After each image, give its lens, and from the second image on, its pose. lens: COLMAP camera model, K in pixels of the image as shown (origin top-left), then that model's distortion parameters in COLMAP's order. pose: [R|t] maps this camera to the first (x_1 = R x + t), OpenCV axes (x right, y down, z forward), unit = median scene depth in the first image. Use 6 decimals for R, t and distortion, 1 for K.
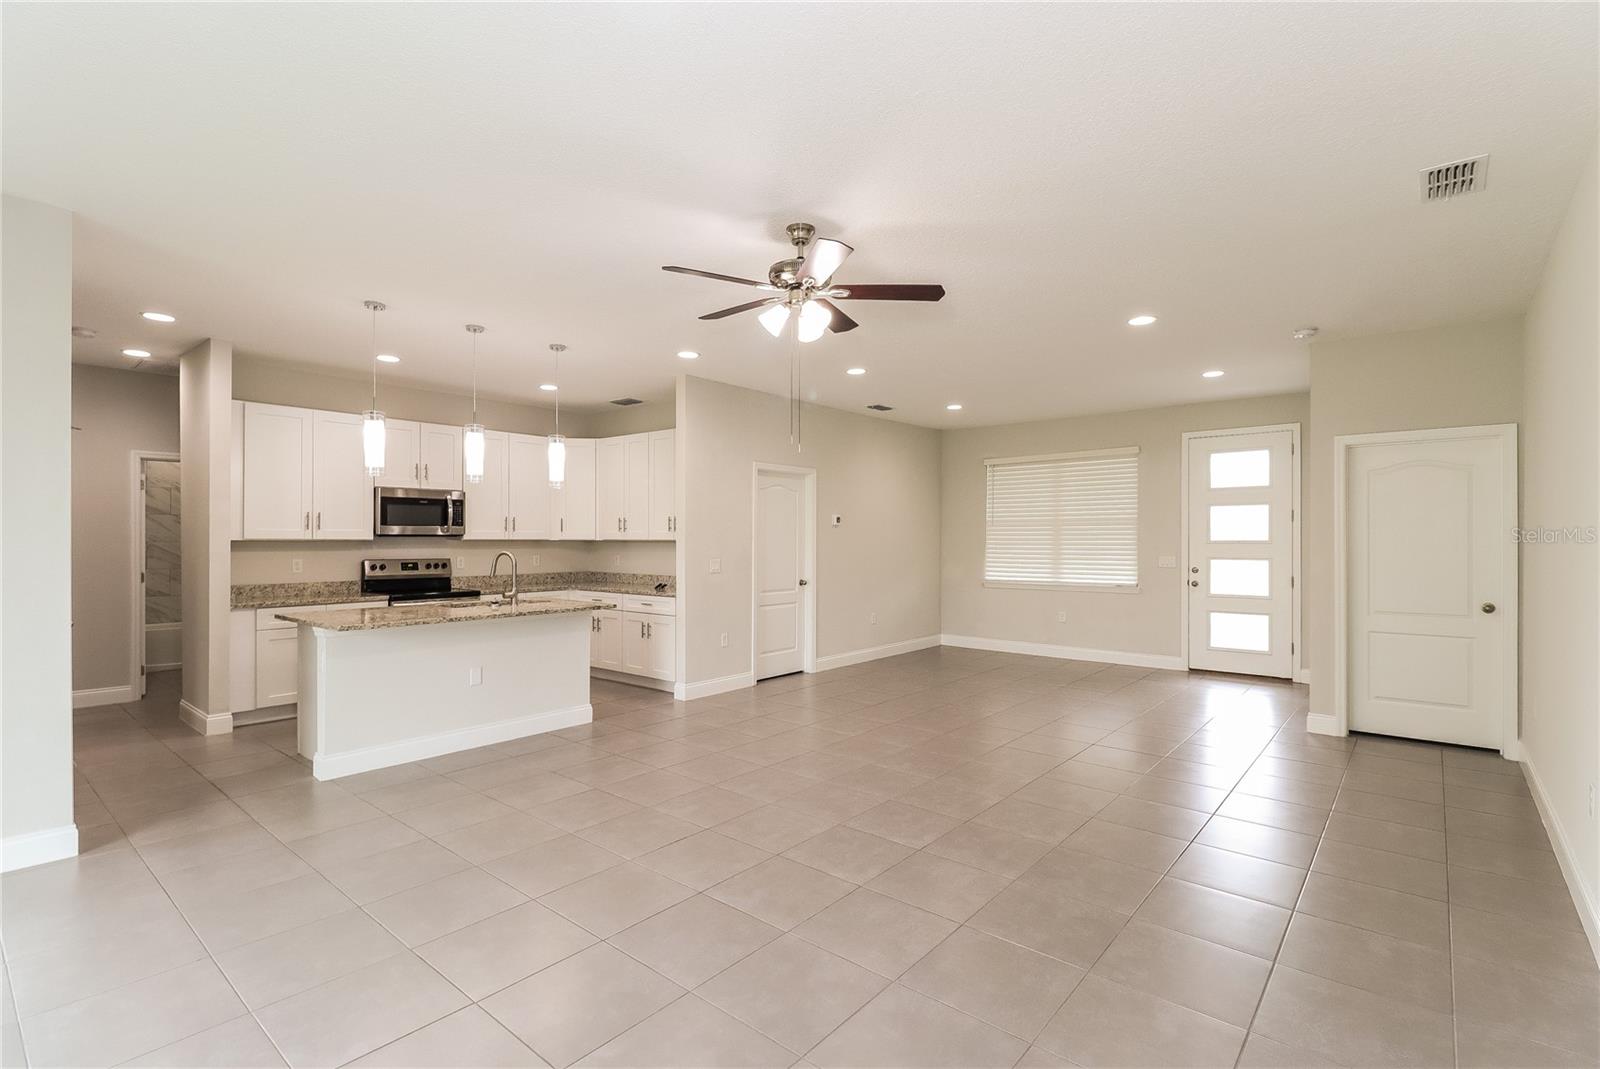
lens RADIAL K [[758.9, 0, 807.5], [0, 758.9, 547.1], [0, 0, 1]] dist [0.013862, -0.012440]
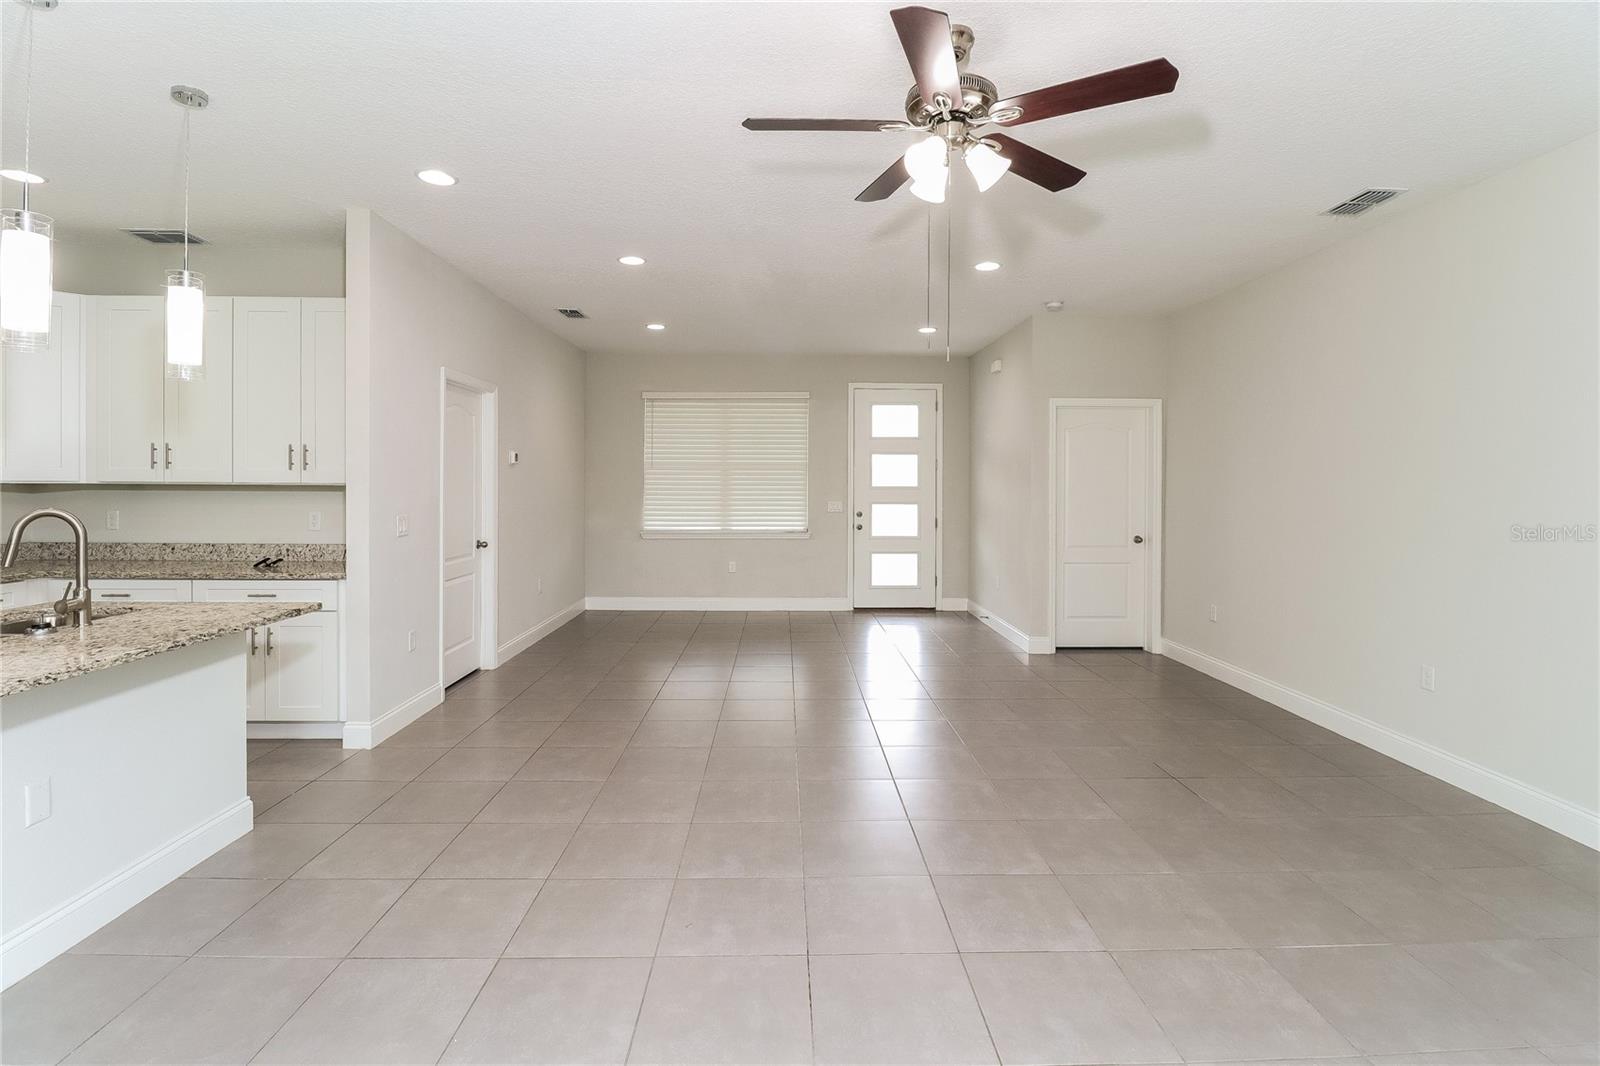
lens RADIAL K [[775.2, 0, 817.4], [0, 775.2, 490.4], [0, 0, 1]] dist [0.000232, -0.013751]
pose [[0.738832, -0.001364, 0.673888, -0.285678], [0.001464, 0.999999, 0.000418, -0.003737], [-0.673888, 0.000677, 0.738834, 0.275251]]
